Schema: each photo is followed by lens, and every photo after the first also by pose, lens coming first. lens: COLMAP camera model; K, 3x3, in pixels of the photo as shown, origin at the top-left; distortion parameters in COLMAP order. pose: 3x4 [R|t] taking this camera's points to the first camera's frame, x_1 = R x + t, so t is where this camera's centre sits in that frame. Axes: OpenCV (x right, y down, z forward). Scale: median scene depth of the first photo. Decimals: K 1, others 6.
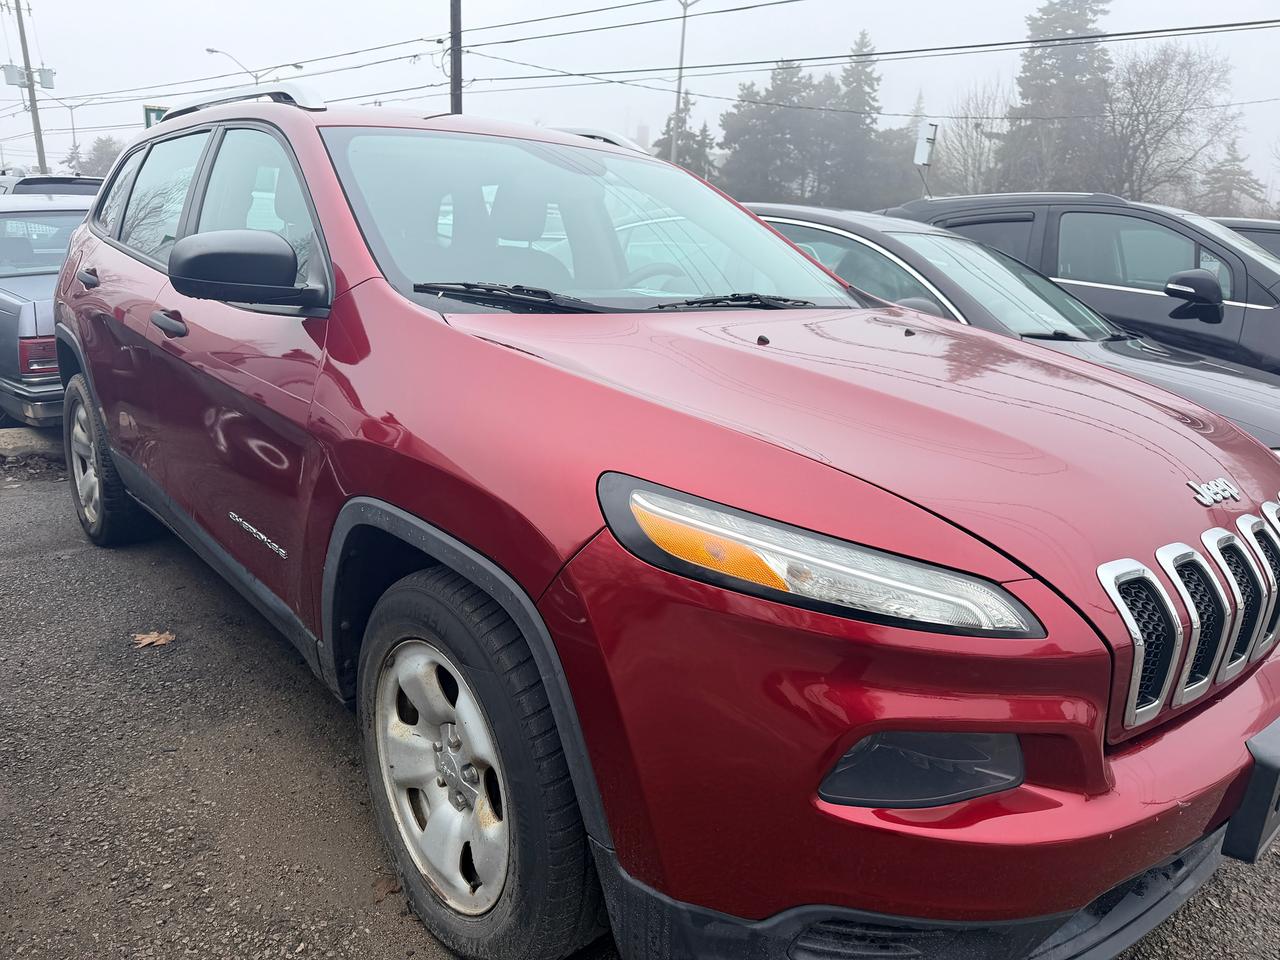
lens RADIAL K [[901.9, 0, 640.0], [0, 901.9, 480.0], [0, 0, 1]] dist [0.005582, -0.018826]
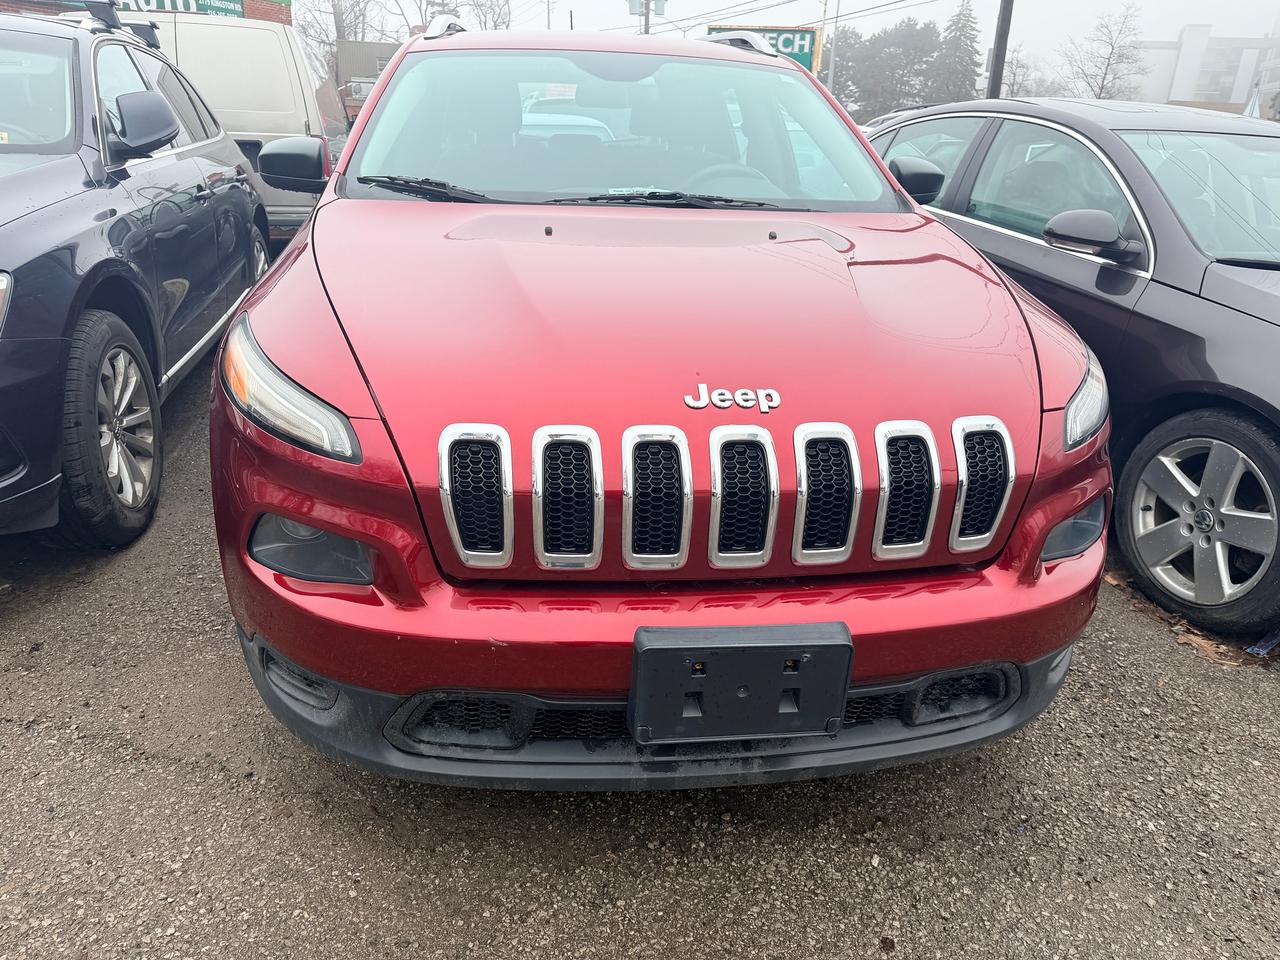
lens RADIAL K [[901.9, 0, 640.0], [0, 901.9, 480.0], [0, 0, 1]] dist [0.005582, -0.018826]
pose [[0.831402, 0.184705, -0.524076, 0.716950], [-0.137422, 0.982187, 0.128152, -0.007506], [0.538411, -0.034526, 0.841975, 0.087009]]
